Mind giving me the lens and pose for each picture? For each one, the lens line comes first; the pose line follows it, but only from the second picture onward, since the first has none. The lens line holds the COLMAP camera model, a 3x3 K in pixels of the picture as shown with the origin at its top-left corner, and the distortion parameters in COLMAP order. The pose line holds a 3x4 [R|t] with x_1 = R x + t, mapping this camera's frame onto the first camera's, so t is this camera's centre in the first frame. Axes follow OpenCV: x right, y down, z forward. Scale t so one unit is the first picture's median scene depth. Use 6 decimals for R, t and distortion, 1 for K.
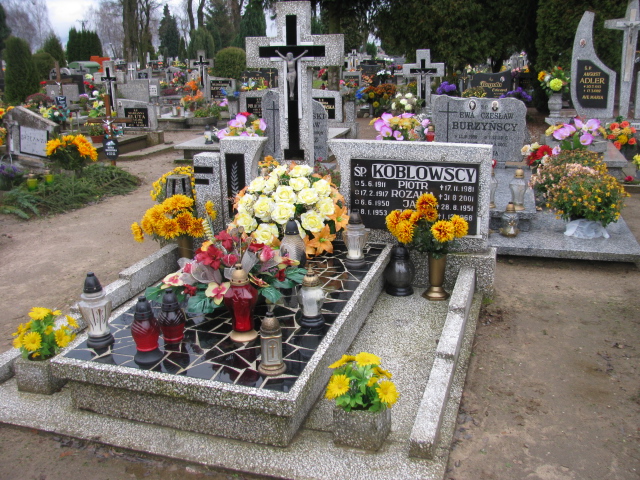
lens RADIAL K [[661.9, 0, 320.0], [0, 661.9, 240.0], [0, 0, 1]] dist [-0.214971, 0.241571]
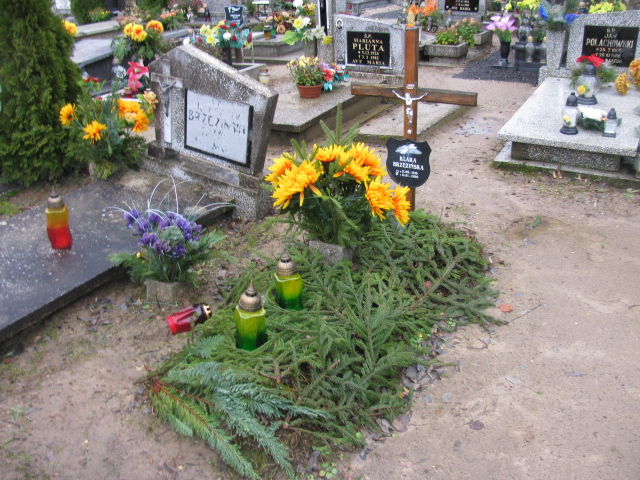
lens RADIAL K [[661.9, 0, 320.0], [0, 661.9, 240.0], [0, 0, 1]] dist [-0.214971, 0.241571]
pose [[0.982824, 0.071113, -0.170295, -0.583497], [-0.044308, 0.986712, 0.156322, -0.298797], [0.179149, -0.146092, 0.972915, 1.105949]]
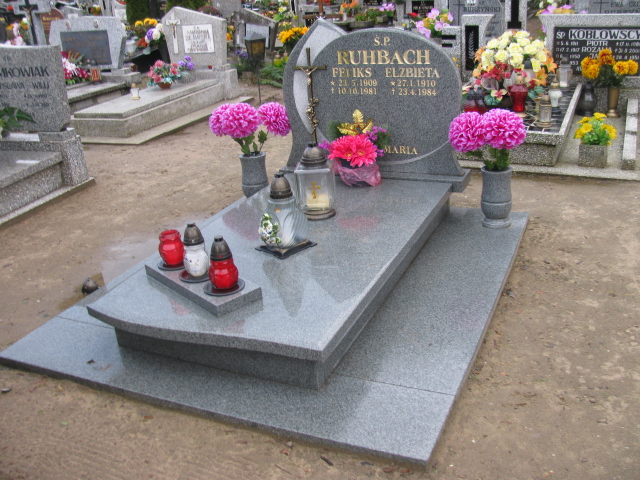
lens RADIAL K [[661.9, 0, 320.0], [0, 661.9, 240.0], [0, 0, 1]] dist [-0.214971, 0.241571]
pose [[0.989381, 0.010975, -0.144931, -0.268840], [0.006613, 0.992713, 0.120321, 0.183413], [0.145195, -0.120001, 0.982099, -0.568247]]
